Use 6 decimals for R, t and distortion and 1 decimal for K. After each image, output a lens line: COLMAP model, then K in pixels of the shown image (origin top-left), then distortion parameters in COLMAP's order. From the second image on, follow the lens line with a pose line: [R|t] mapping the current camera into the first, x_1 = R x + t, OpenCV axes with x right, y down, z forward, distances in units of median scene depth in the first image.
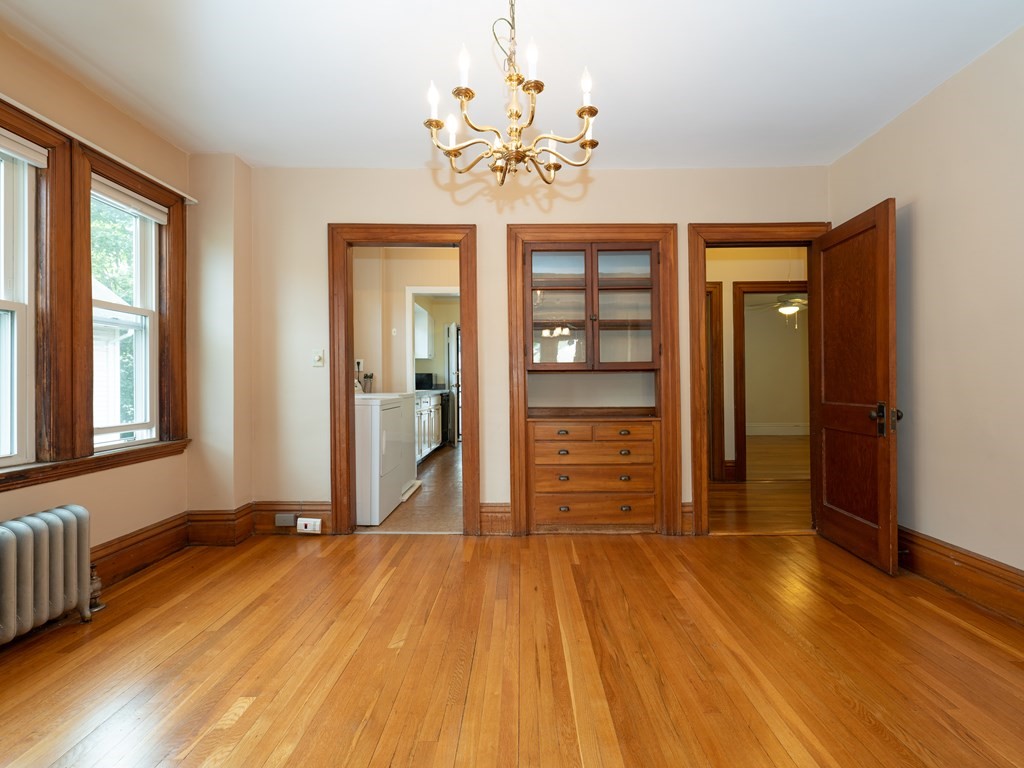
lens RADIAL K [[494.1, 0, 512.3], [0, 494.1, 380.4], [0, 0, 1]] dist [0.000271, -0.000164]
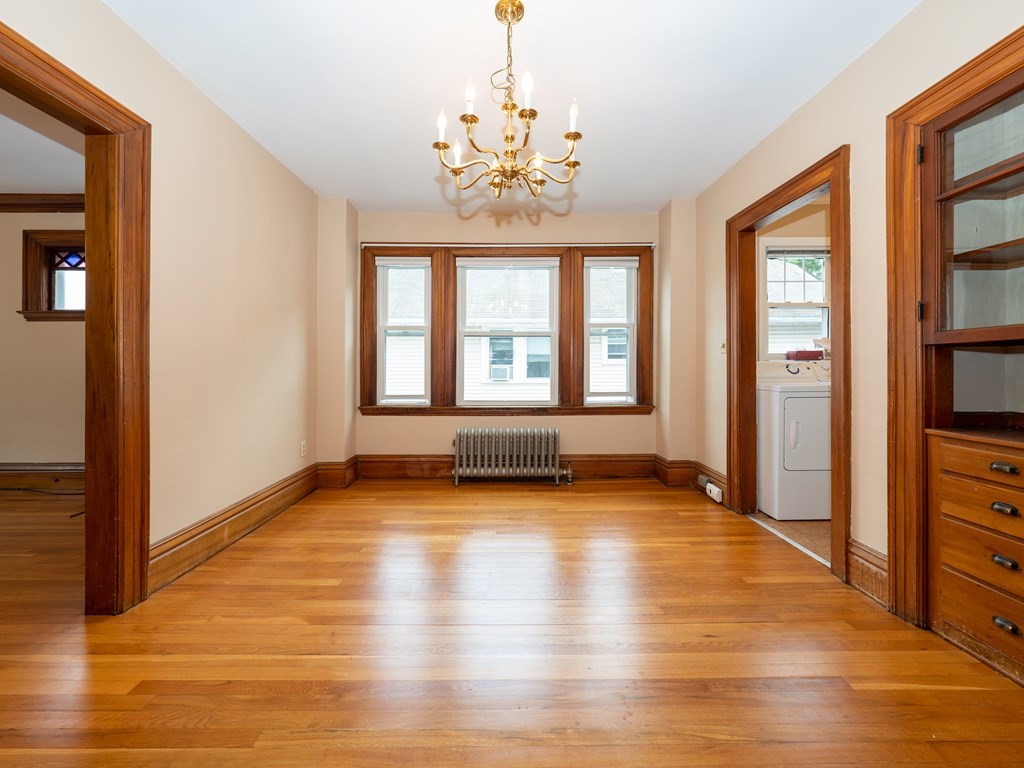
lens RADIAL K [[385.1, 0, 508.8], [0, 385.1, 370.6], [0, 0, 1]] dist [0.000417, 0.000241]
pose [[0.029141, 0.005495, -0.999560, 0.470178], [0.007783, 0.999953, 0.005724, 0.002866], [0.999545, -0.007946, 0.029096, 0.501660]]
